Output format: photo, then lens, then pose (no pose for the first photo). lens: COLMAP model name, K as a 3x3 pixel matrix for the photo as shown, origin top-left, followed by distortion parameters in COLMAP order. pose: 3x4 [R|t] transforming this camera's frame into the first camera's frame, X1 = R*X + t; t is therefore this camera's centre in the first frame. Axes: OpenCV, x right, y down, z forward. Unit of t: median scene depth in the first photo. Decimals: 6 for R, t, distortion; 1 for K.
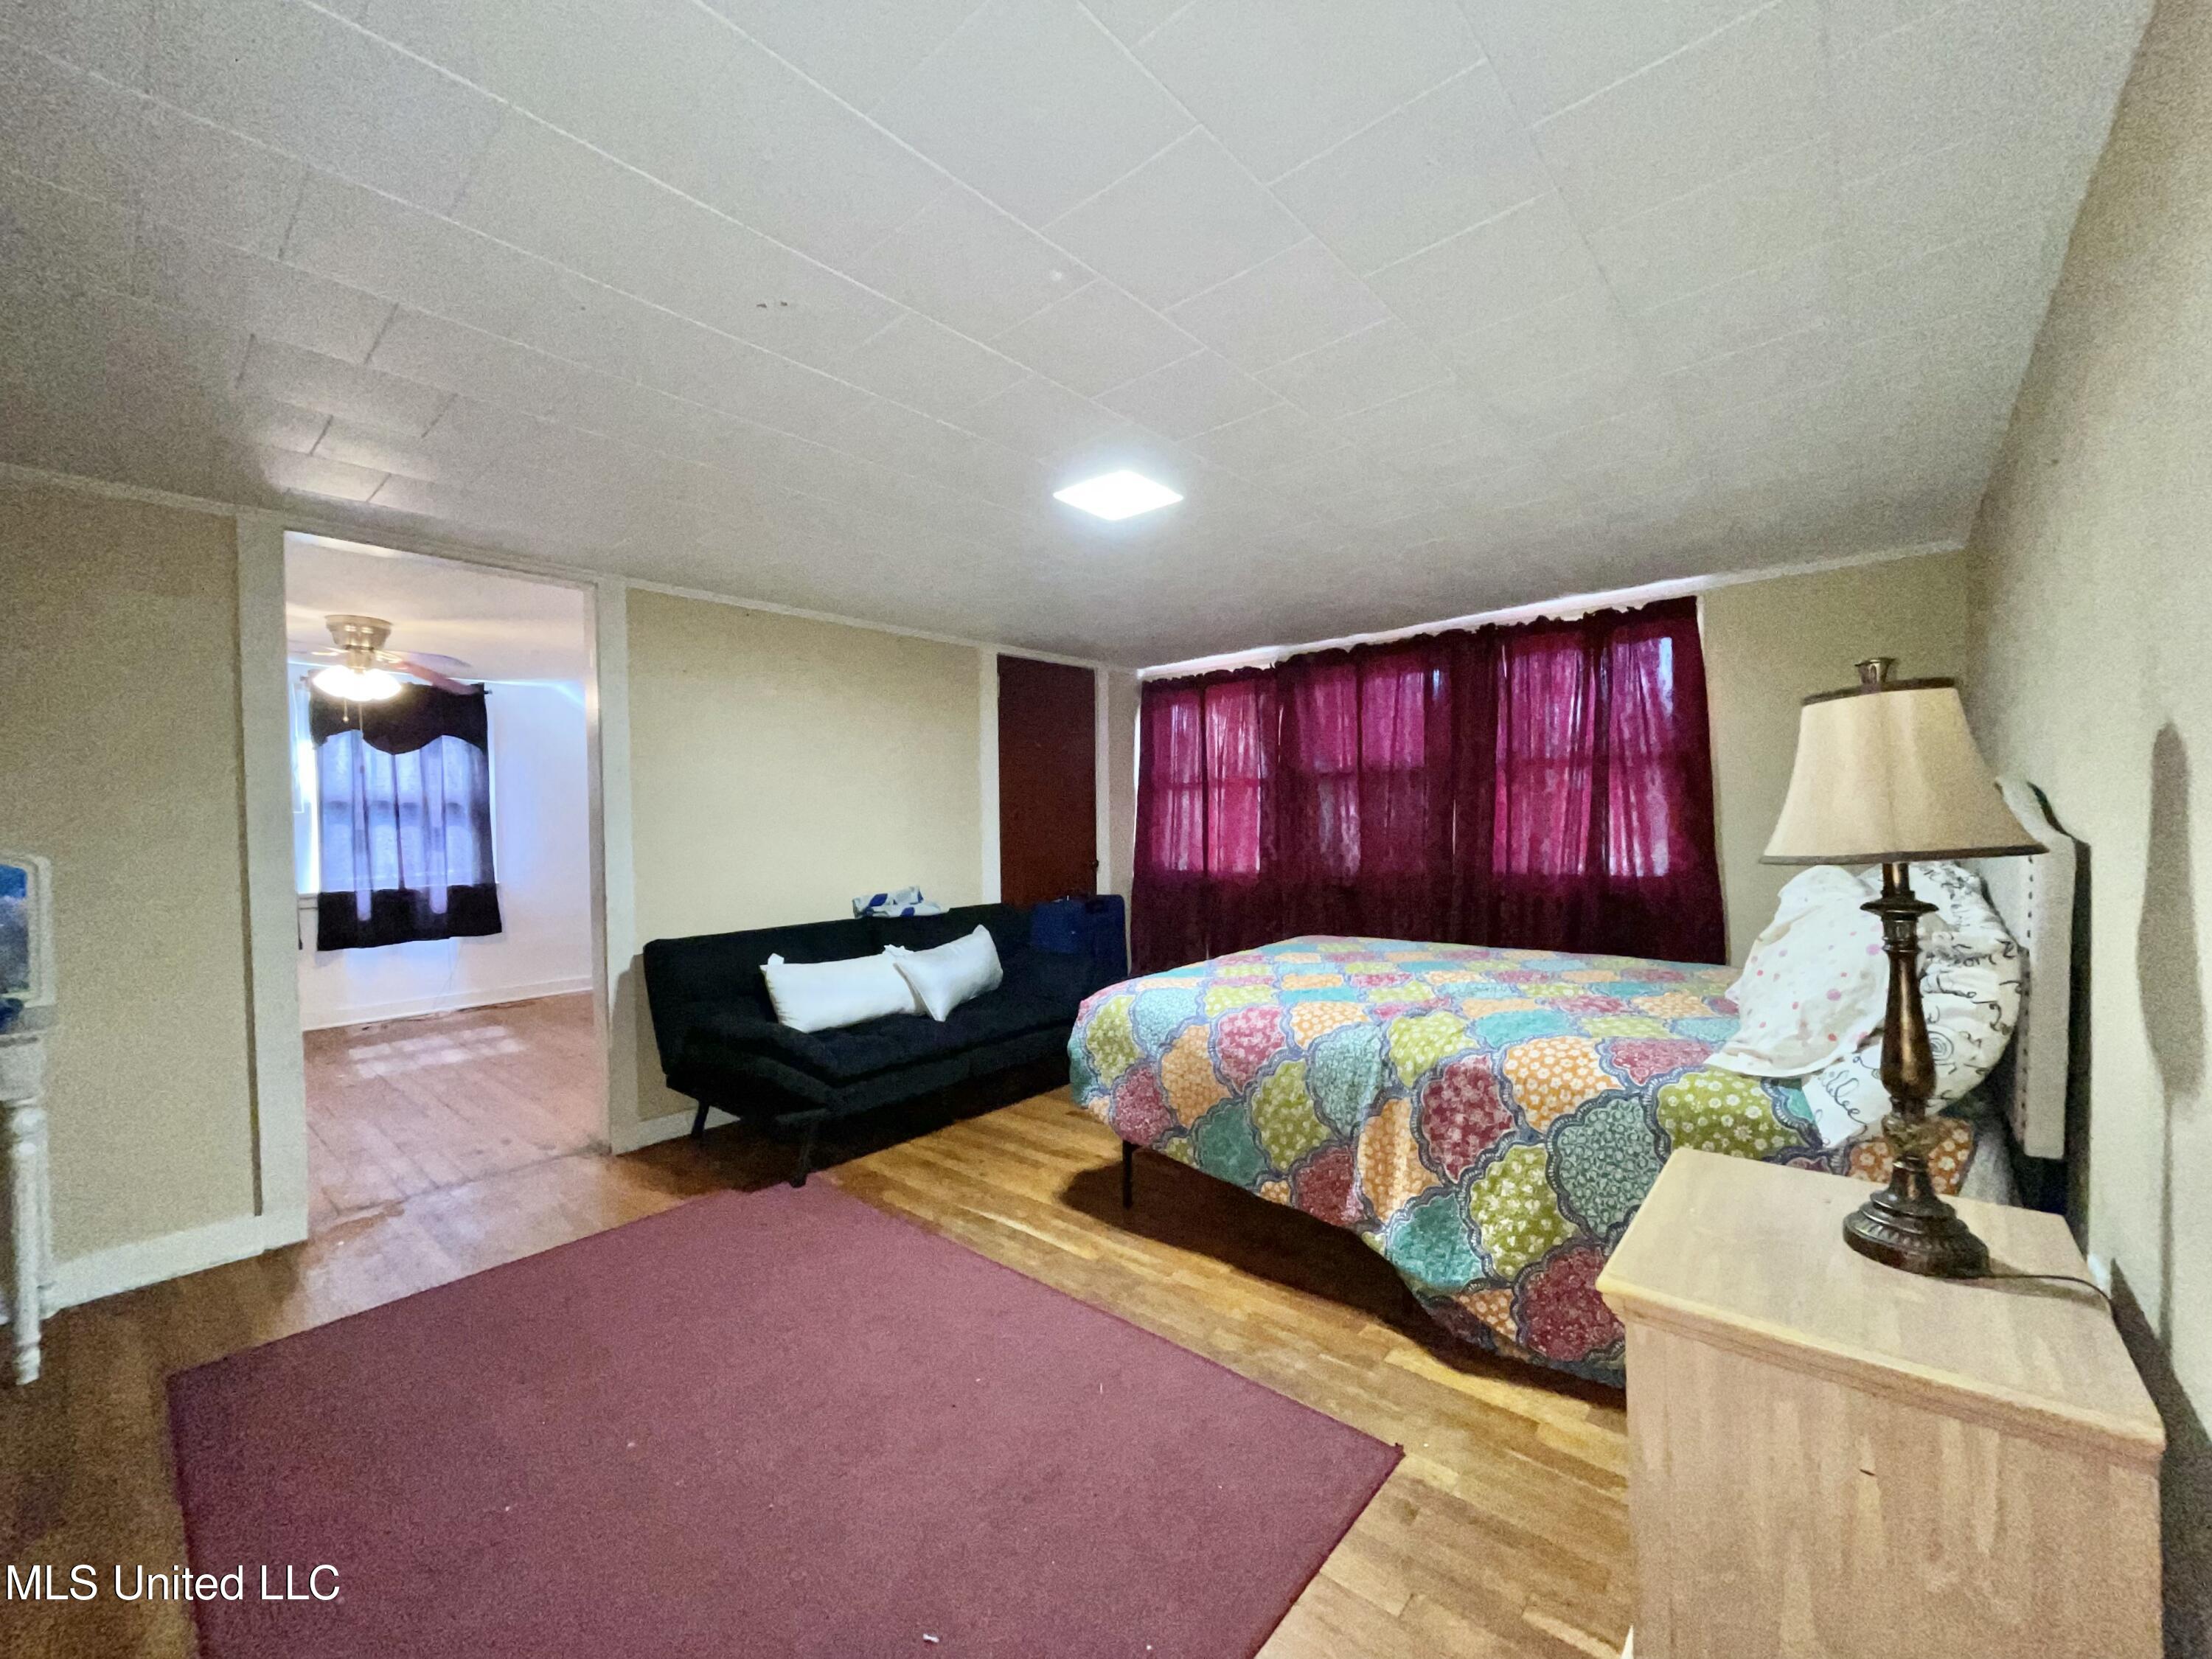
lens RADIAL K [[887.1, 0, 1111.7], [0, 887.1, 833.2], [0, 0, 1]] dist [-0.000927, -0.000862]
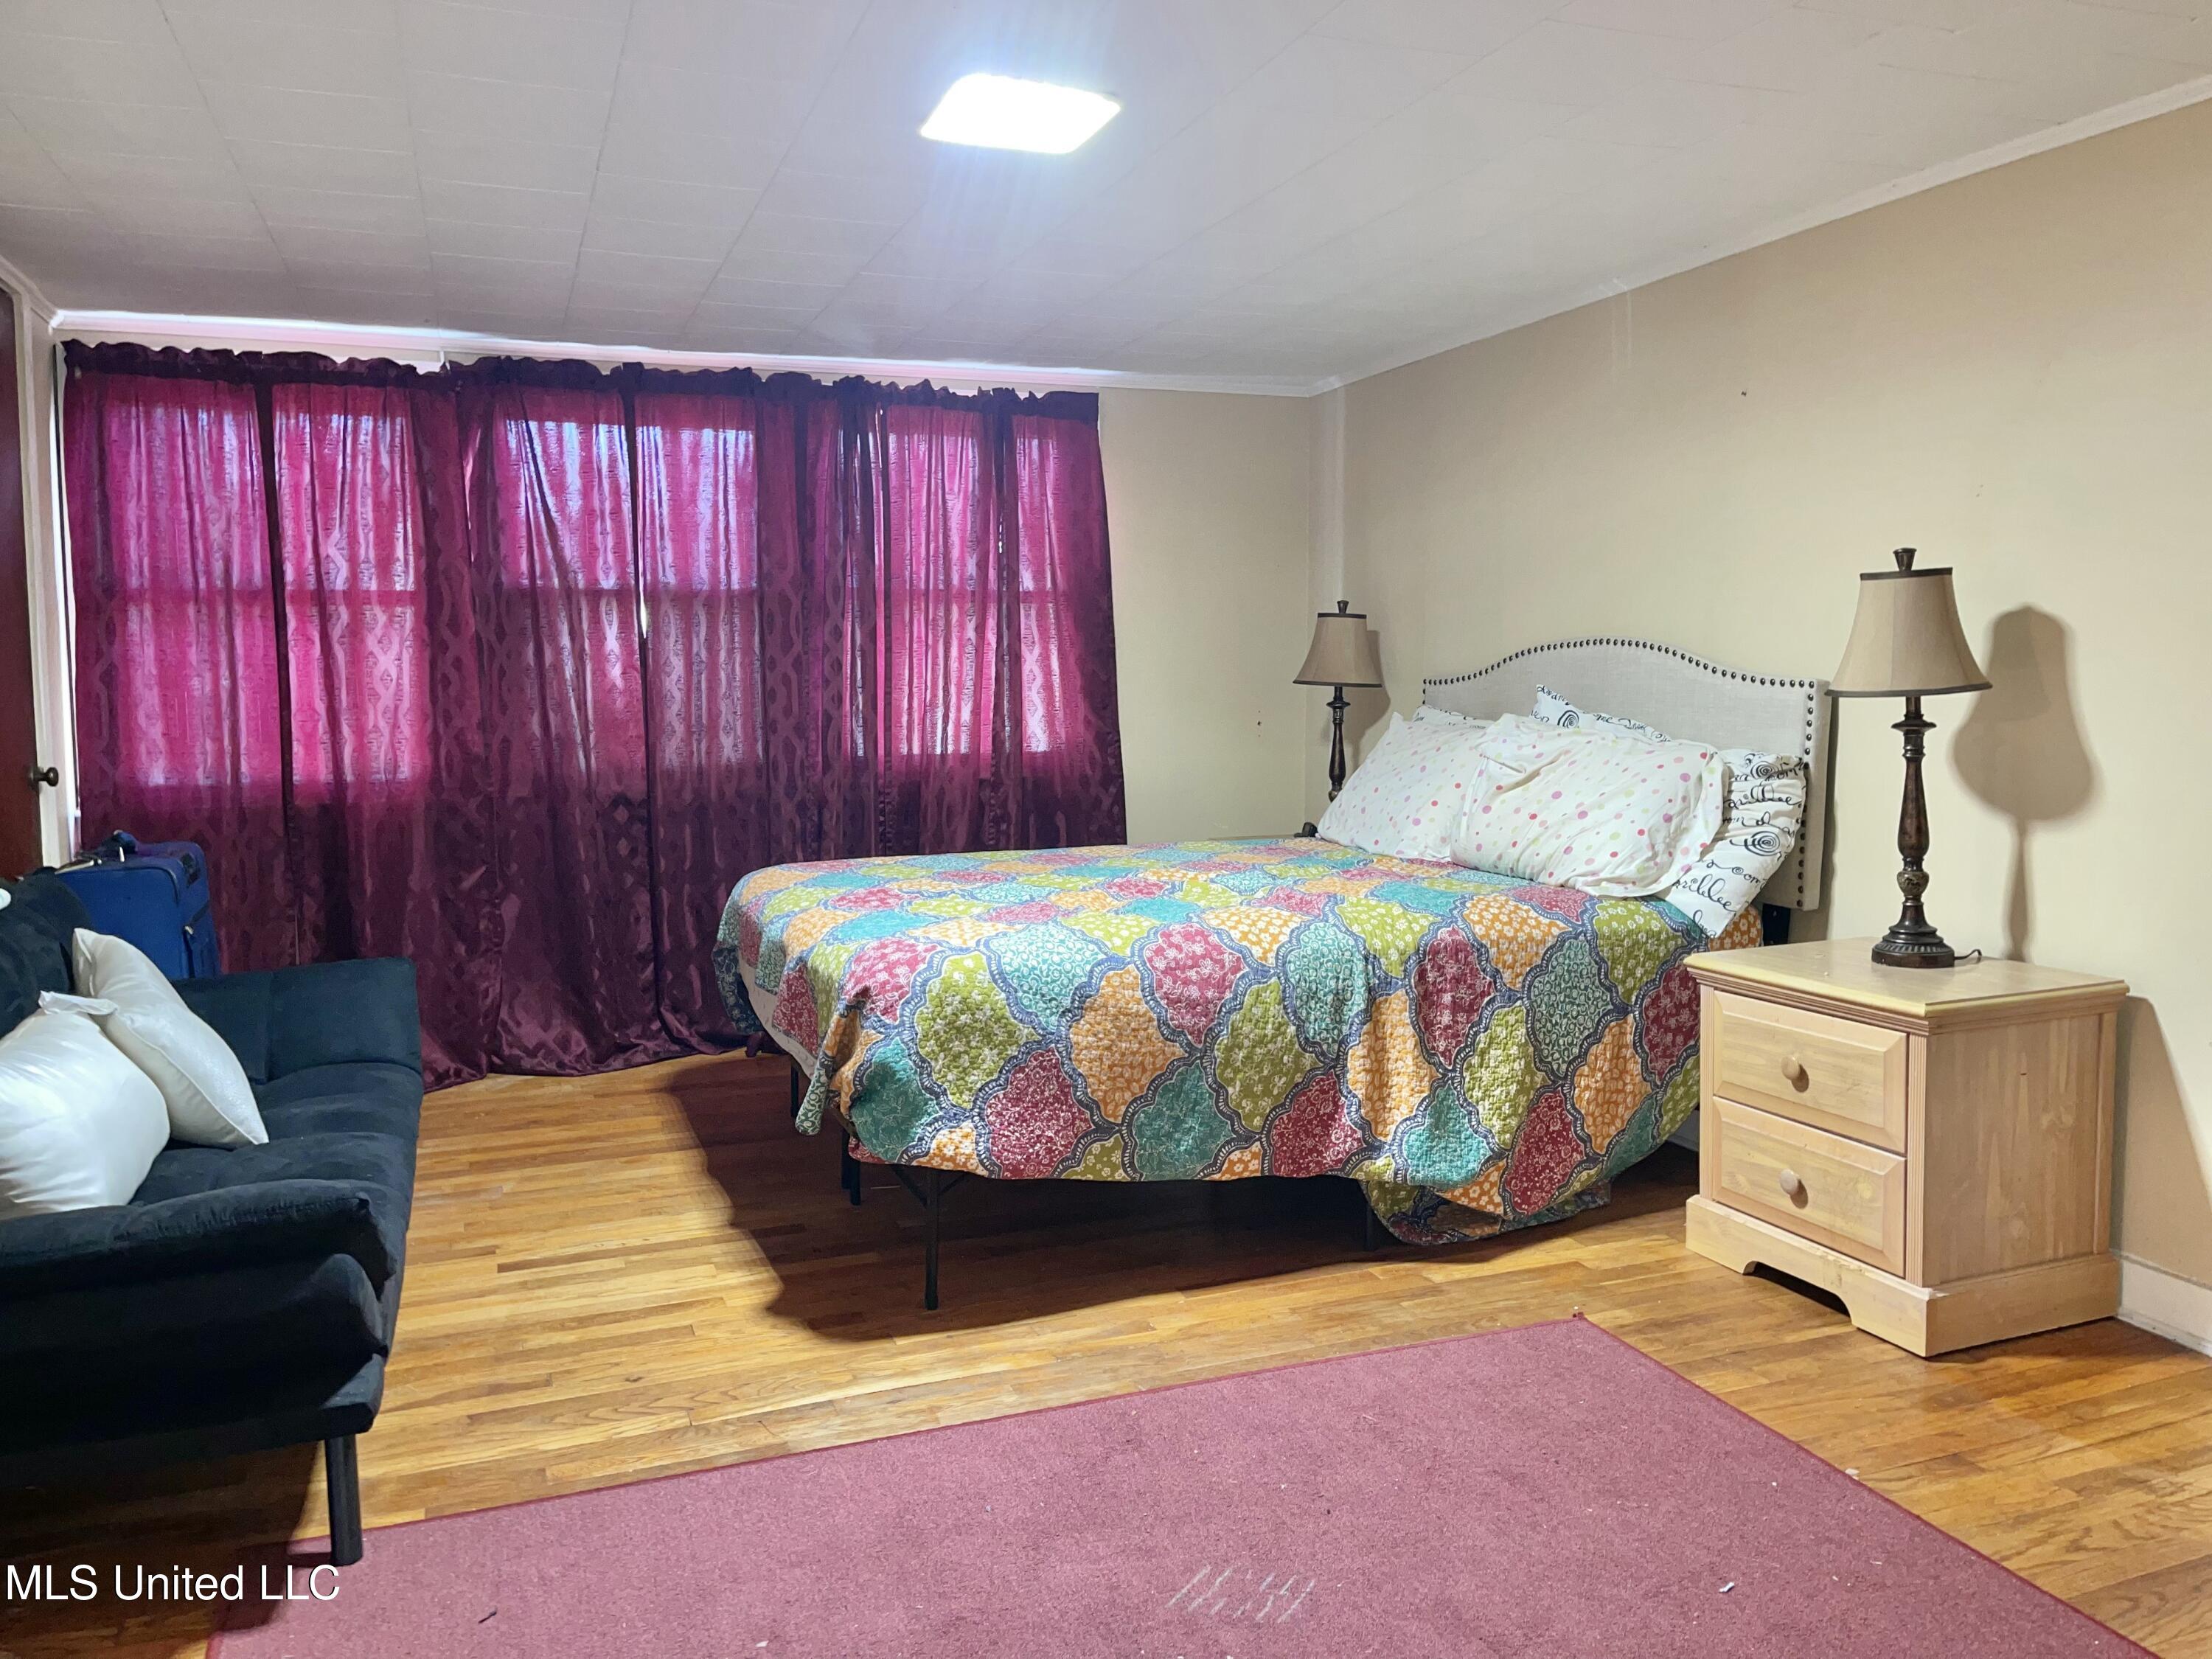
lens RADIAL K [[1693.4, 0, 1109.4], [0, 1693.4, 822.7], [0, 0, 1]] dist [0.058660, -0.009367]
pose [[0.472819, -0.066410, 0.878654, -1.176593], [0.013227, 0.997578, 0.068281, 0.018465], [-0.881060, -0.020663, 0.472552, 0.449851]]
